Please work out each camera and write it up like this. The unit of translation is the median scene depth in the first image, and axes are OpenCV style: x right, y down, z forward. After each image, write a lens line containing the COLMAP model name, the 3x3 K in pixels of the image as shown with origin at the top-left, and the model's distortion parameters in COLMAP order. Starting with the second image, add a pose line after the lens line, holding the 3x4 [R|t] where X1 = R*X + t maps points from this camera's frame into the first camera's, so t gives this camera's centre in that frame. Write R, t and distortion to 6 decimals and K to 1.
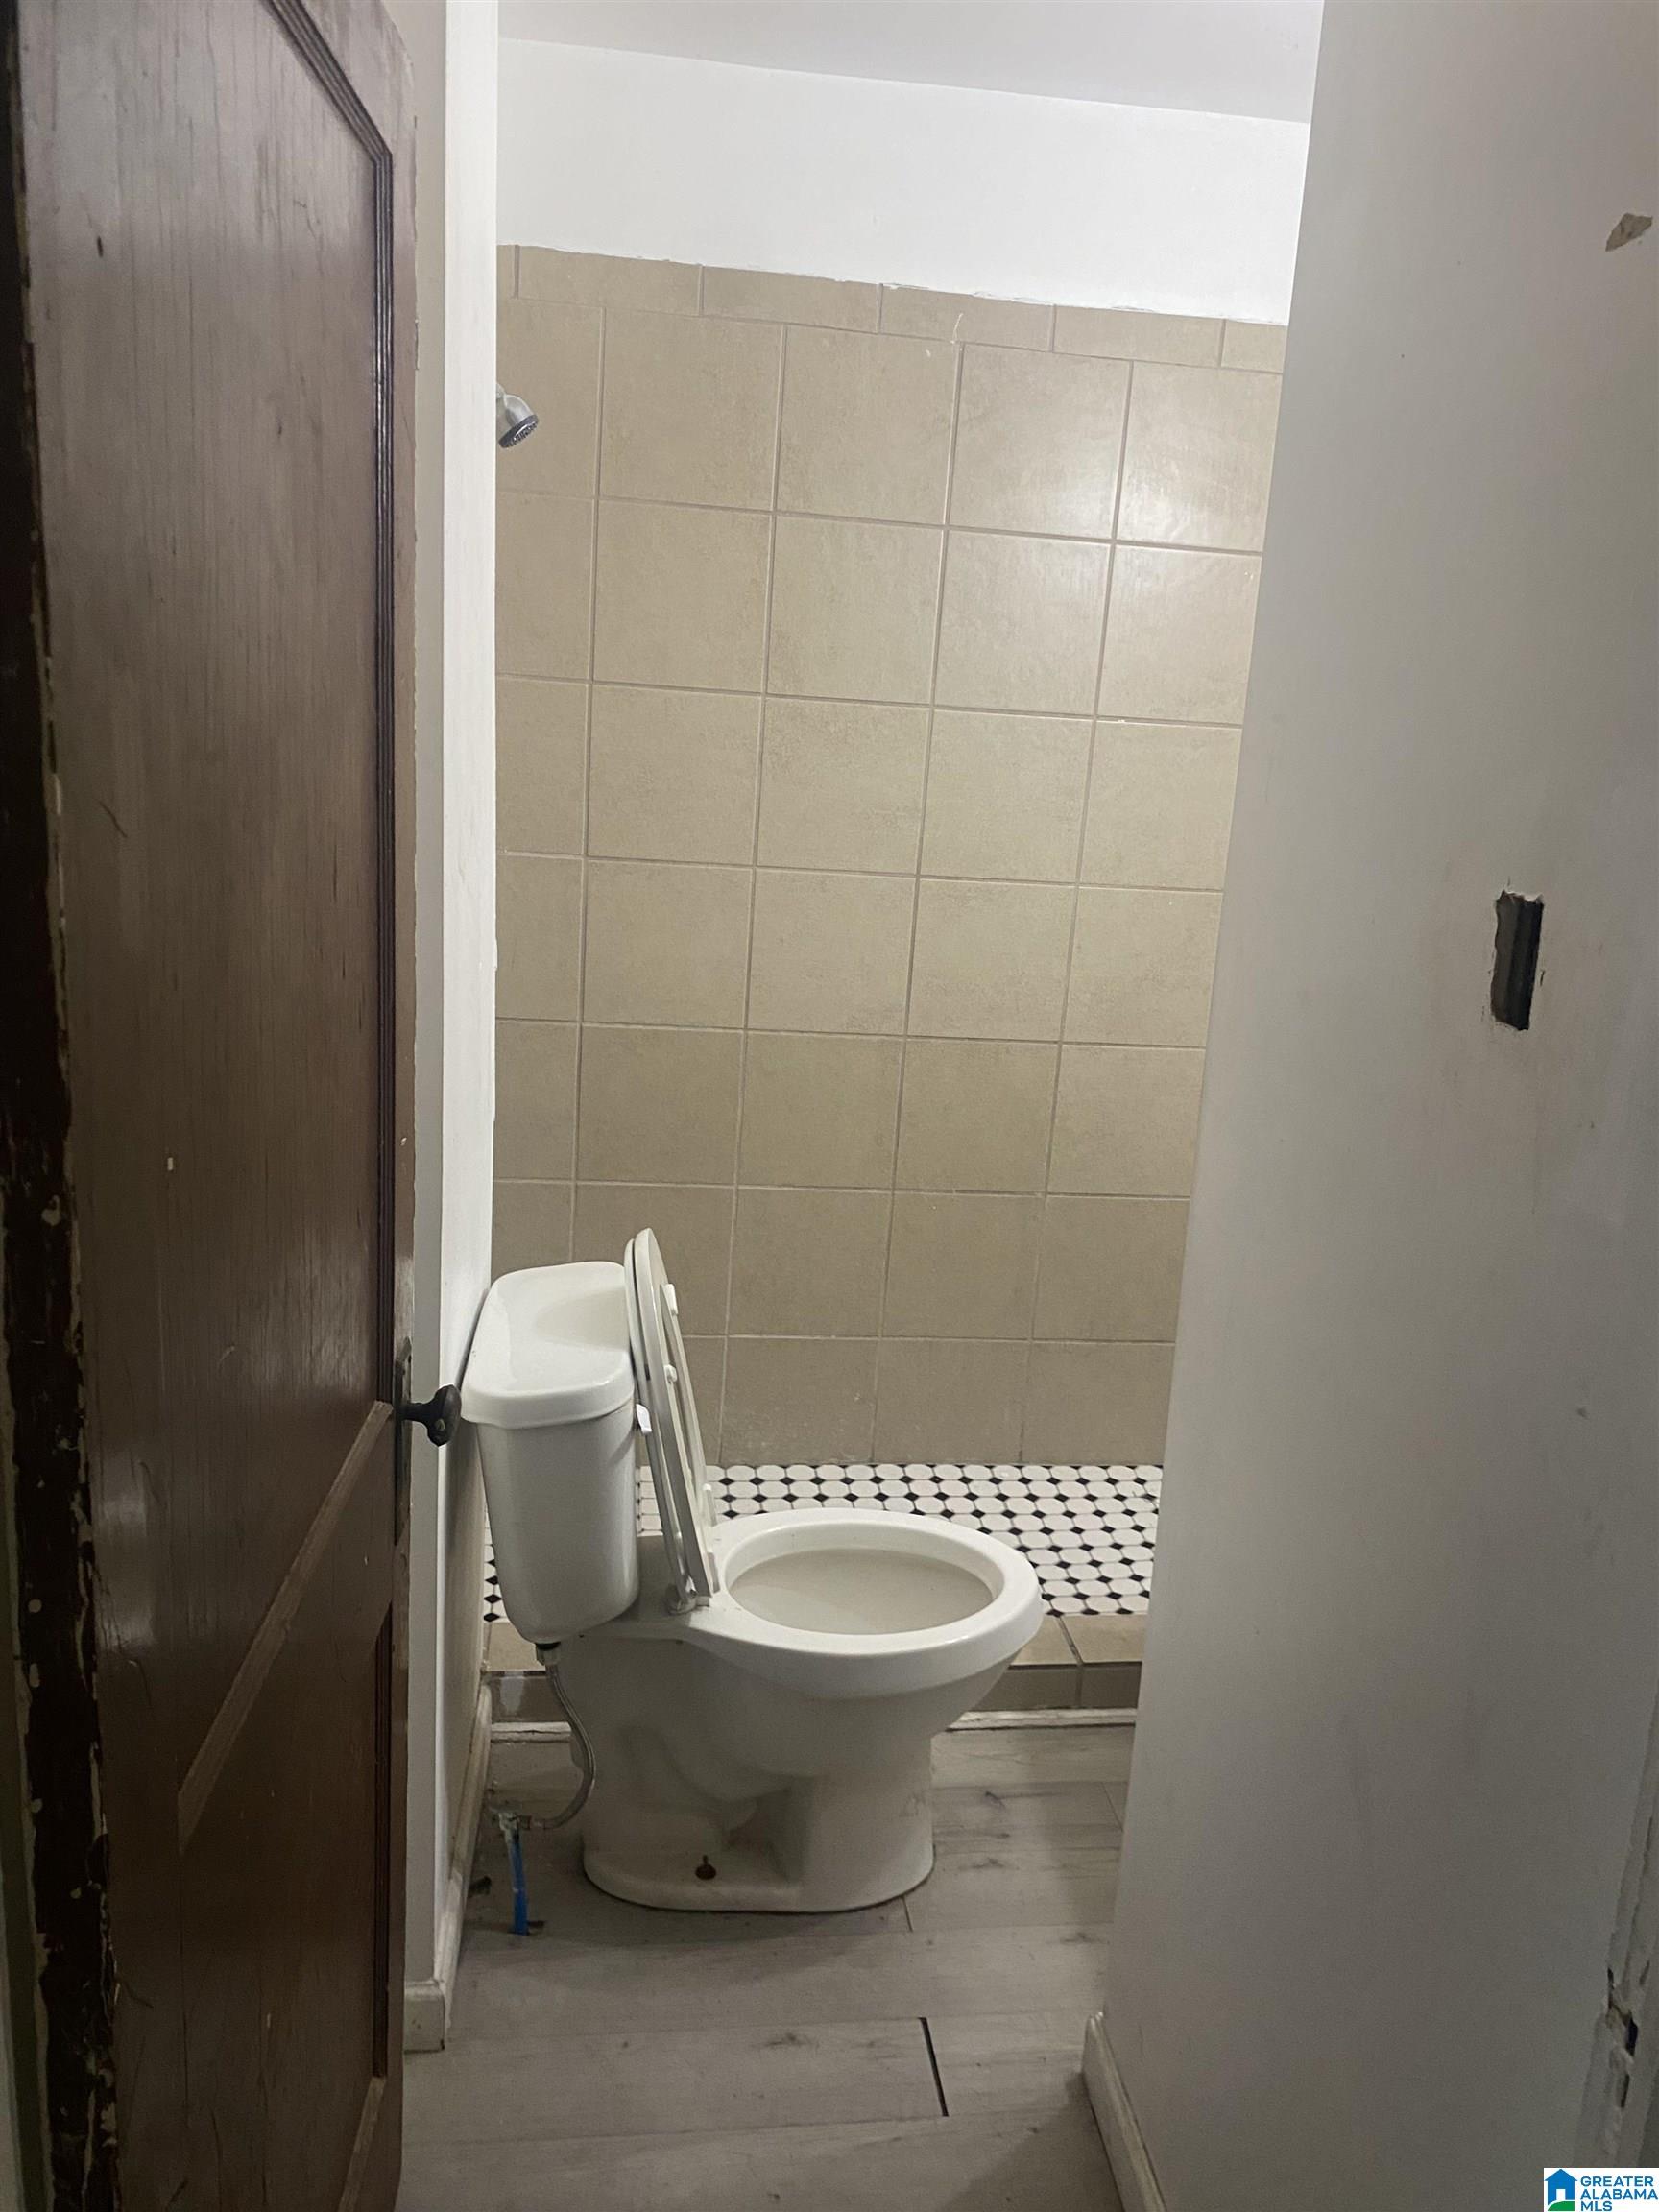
lens RADIAL K [[1651.0, 0, 829.5], [0, 1651.0, 1106.0], [0, 0, 1]] dist [0.051592, -0.086989]
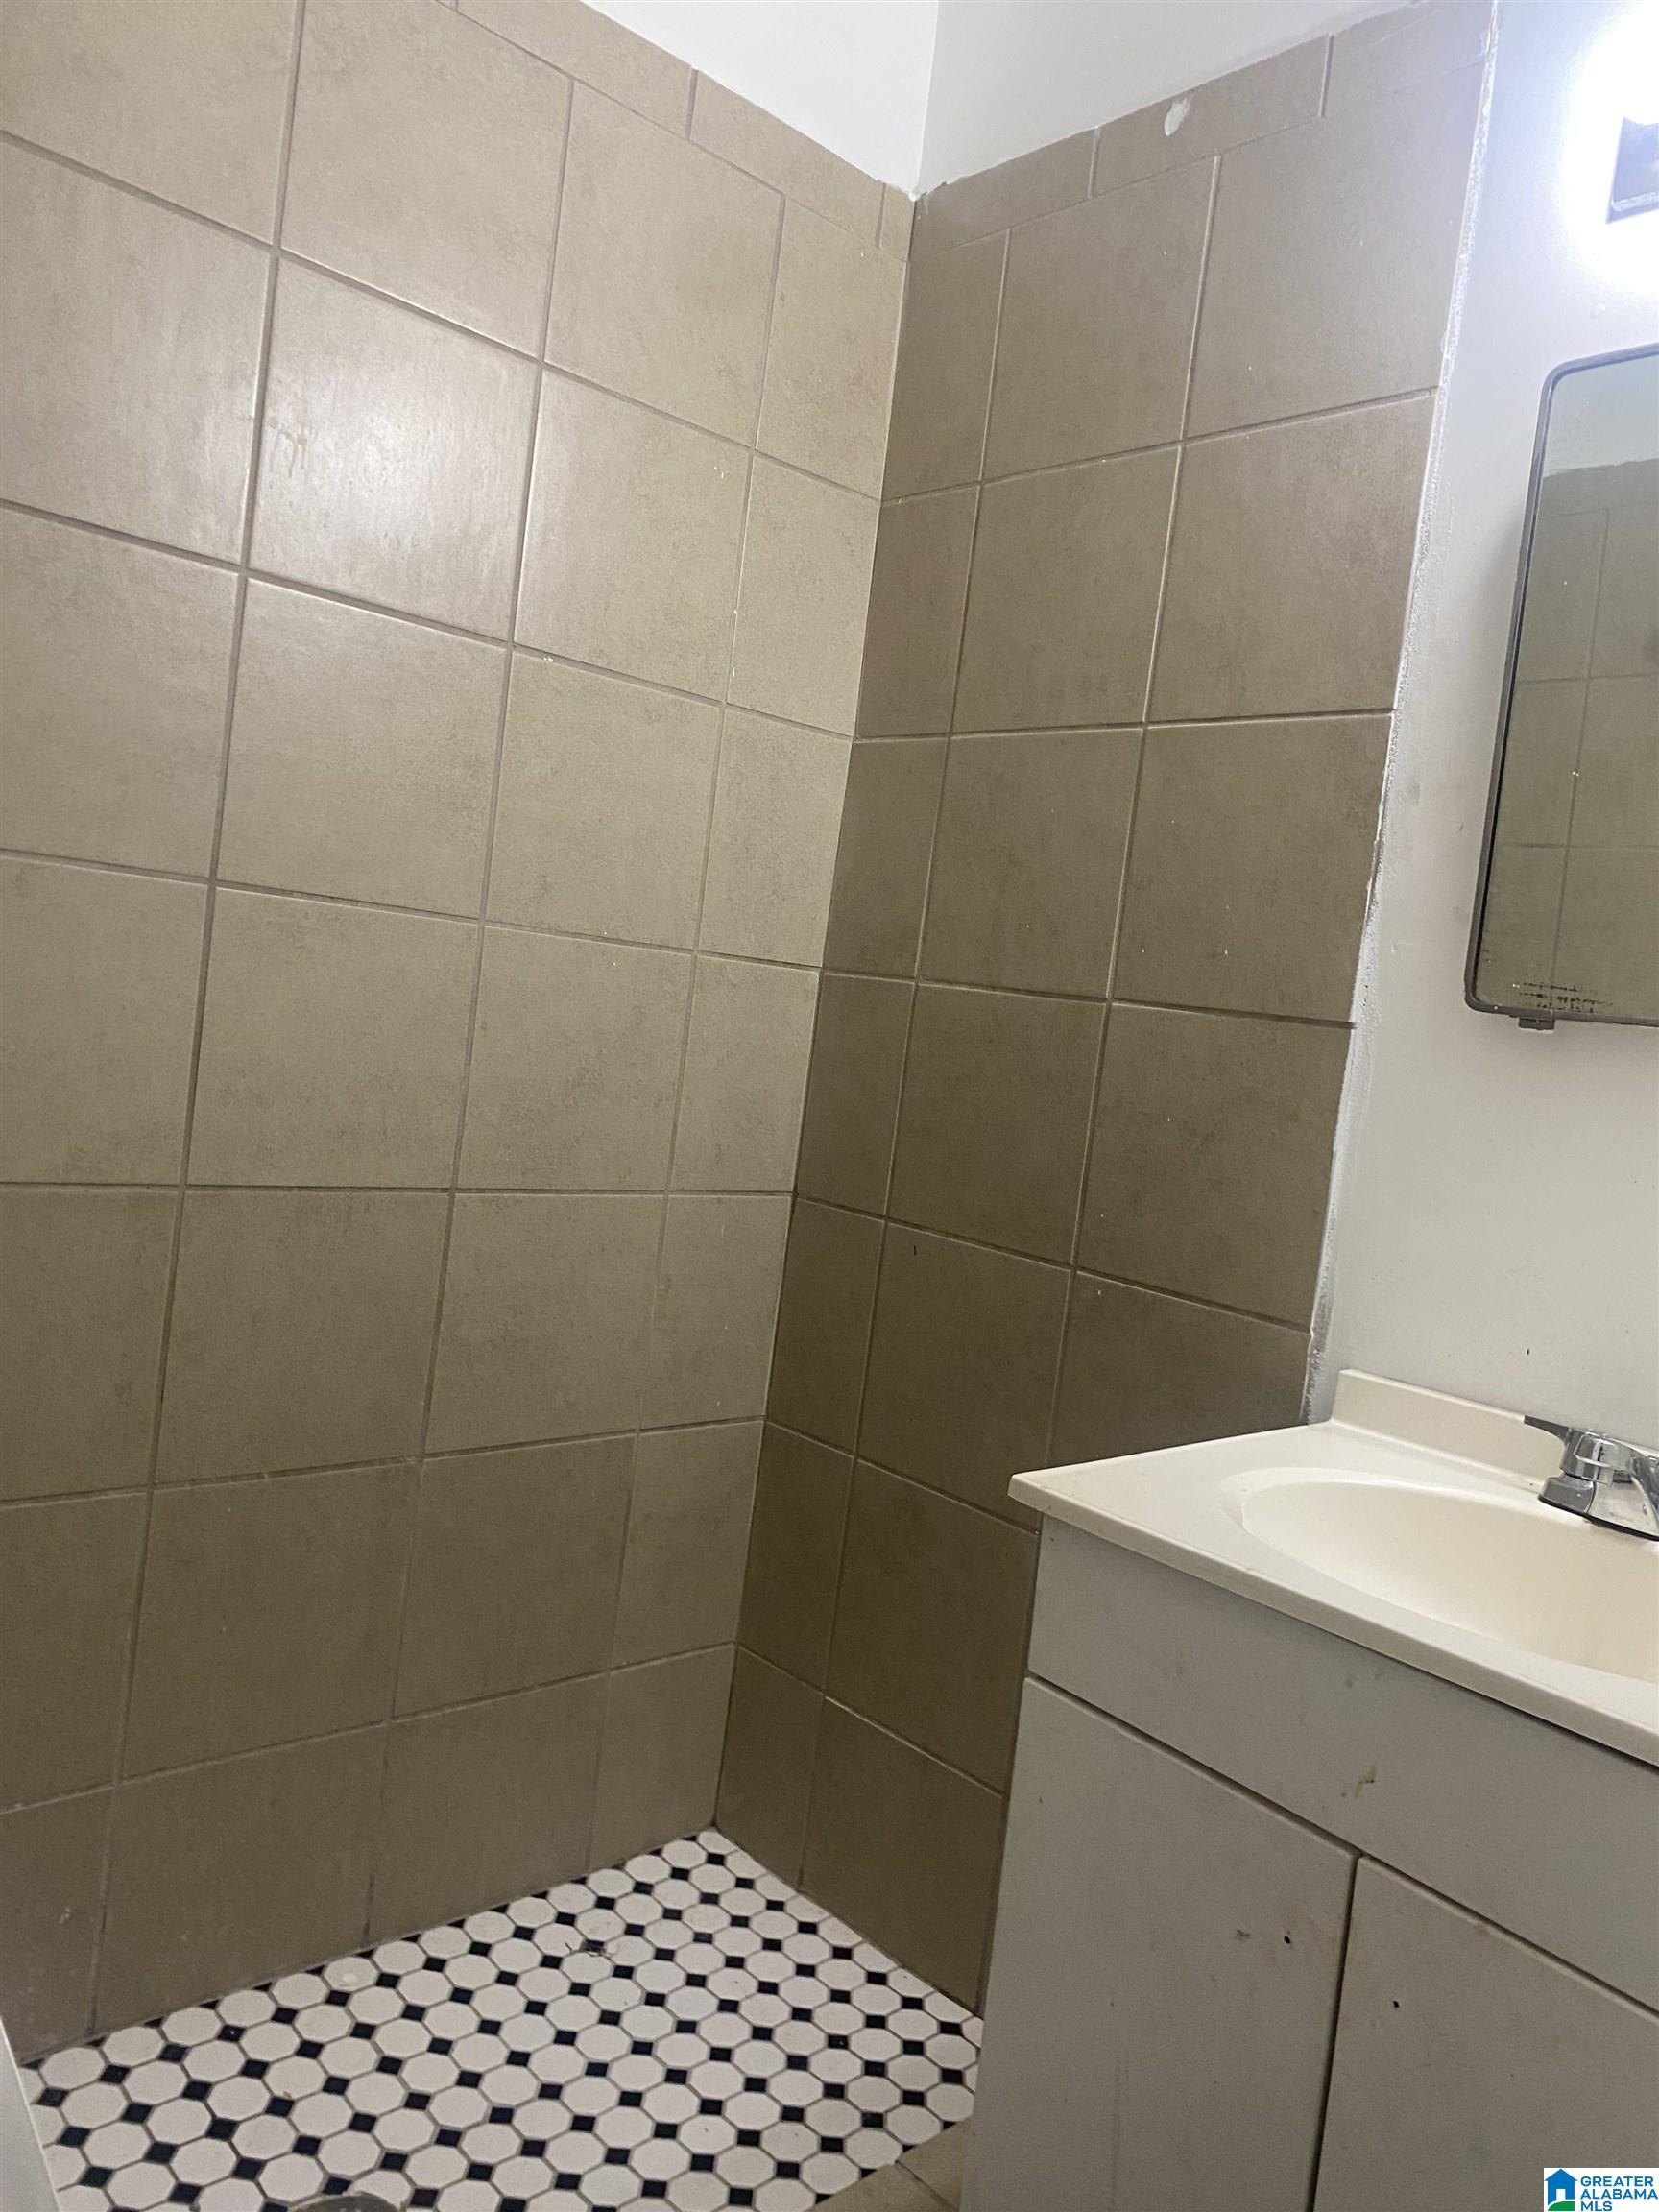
lens RADIAL K [[1651.0, 0, 829.5], [0, 1651.0, 1106.0], [0, 0, 1]] dist [0.051592, -0.086989]
pose [[0.810021, -0.002243, 0.586396, -0.096196], [0.079273, 0.991232, -0.105712, 0.004575], [-0.581018, 0.132114, 0.803097, 0.451271]]
